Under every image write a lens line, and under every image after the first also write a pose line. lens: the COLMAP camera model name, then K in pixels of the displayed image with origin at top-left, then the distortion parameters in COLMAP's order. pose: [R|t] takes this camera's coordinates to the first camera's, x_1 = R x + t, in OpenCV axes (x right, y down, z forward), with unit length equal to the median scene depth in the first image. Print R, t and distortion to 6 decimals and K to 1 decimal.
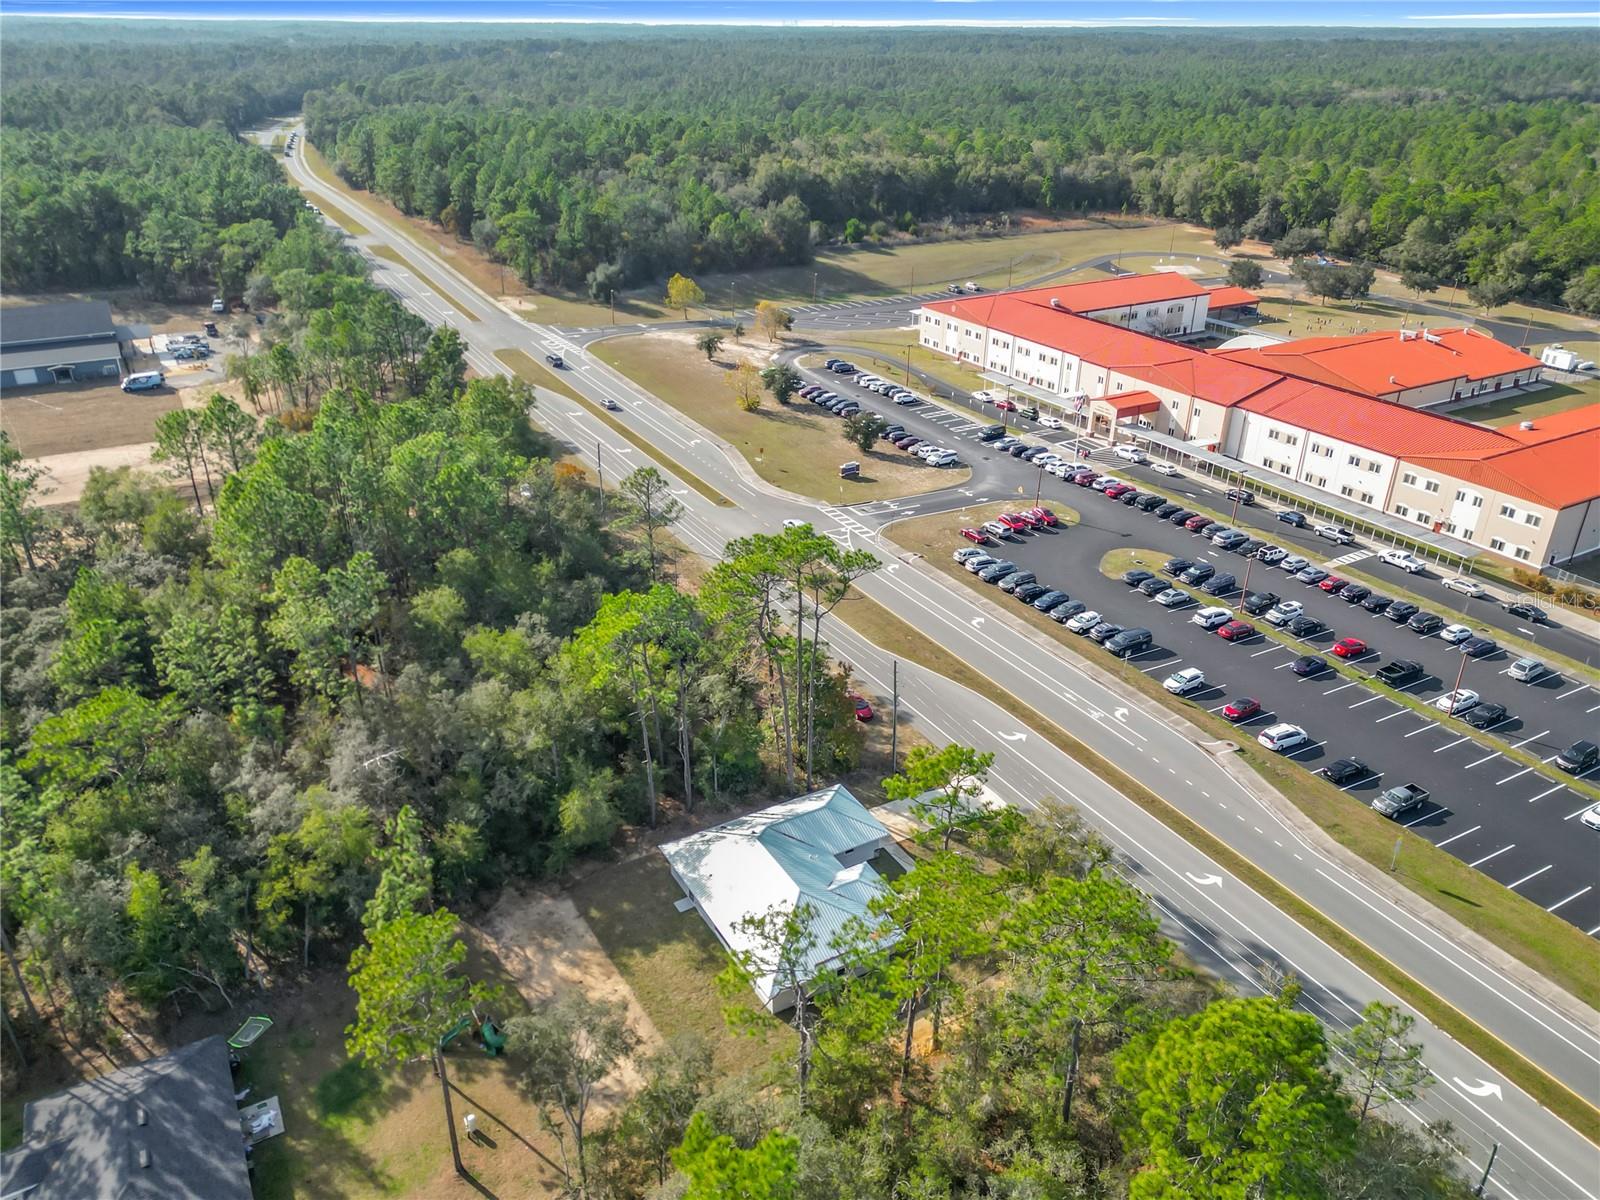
lens RADIAL K [[1149.3, 0, 800.0], [0, 1149.3, 600.0], [0, 0, 1]] dist [0.051816, -0.002312]
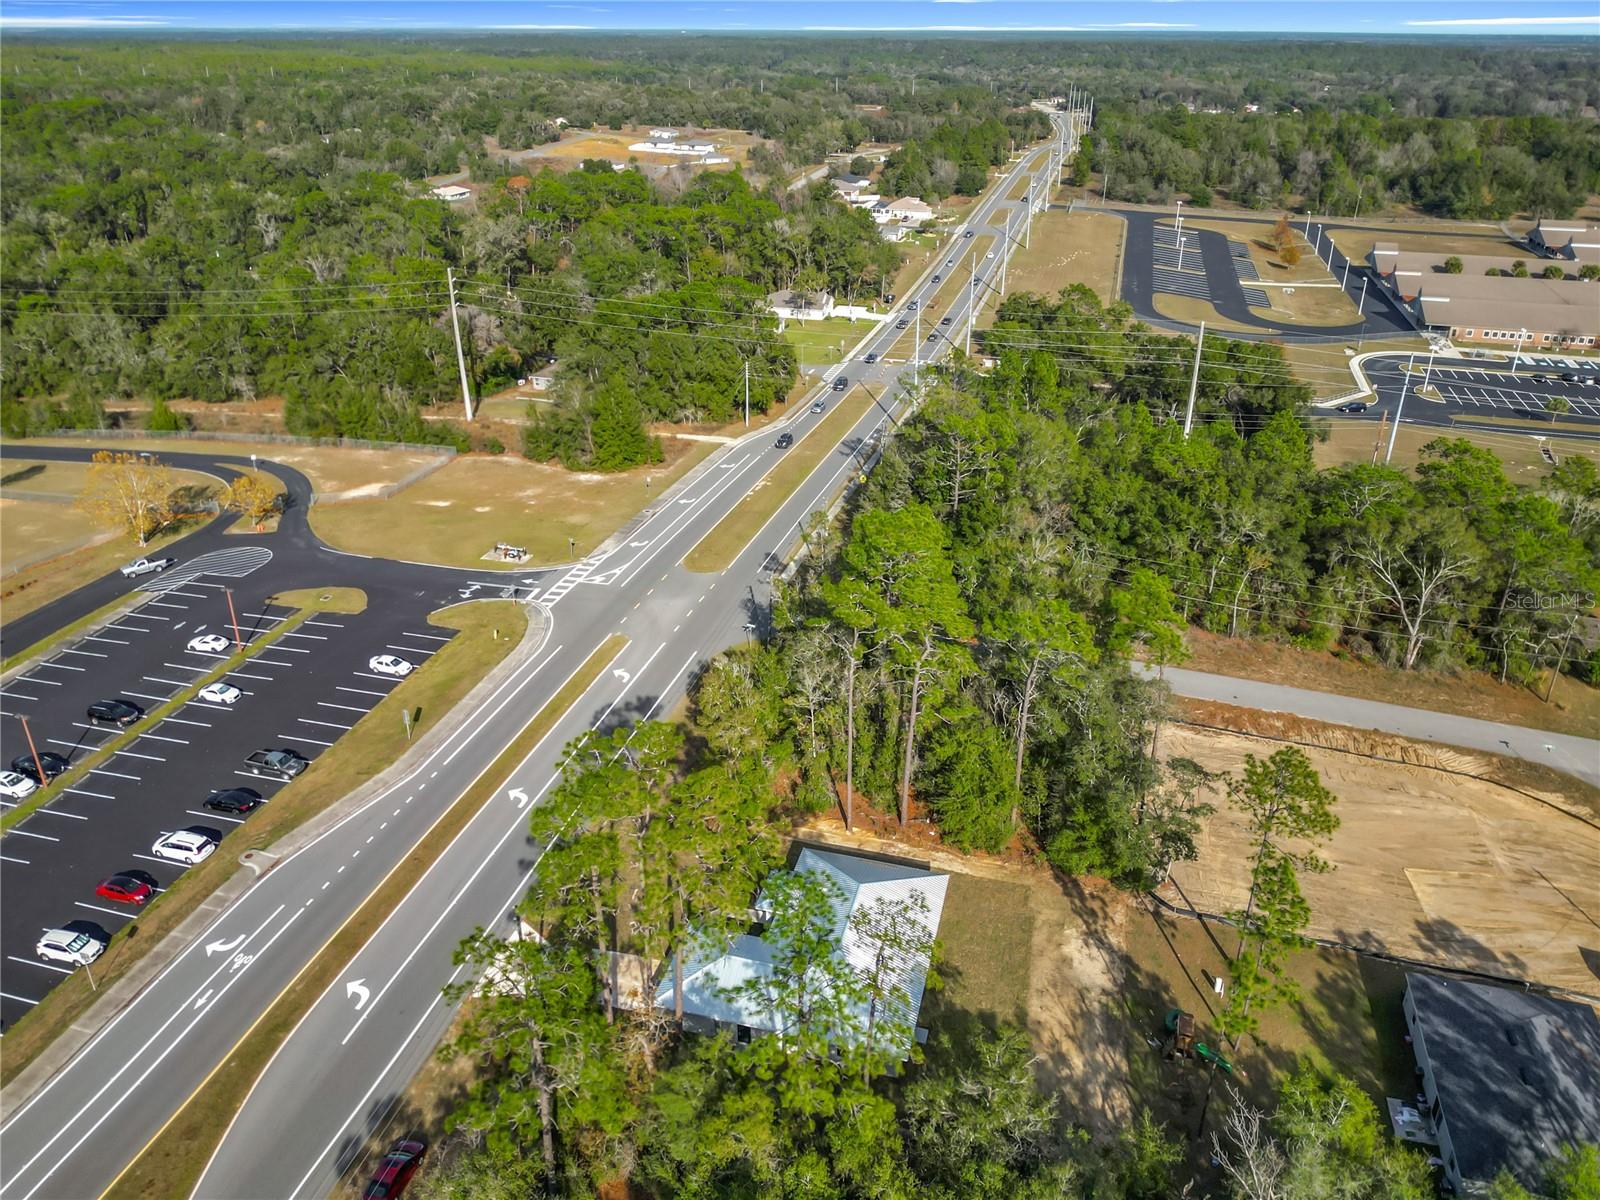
lens RADIAL K [[1149.3, 0, 800.0], [0, 1149.3, 600.0], [0, 0, 1]] dist [0.051816, -0.002312]
pose [[-0.700618, -0.329030, 0.633146, -0.472806], [0.305111, 0.663973, 0.682676, -0.559186], [-0.645013, 0.671475, -0.364801, 1.139646]]
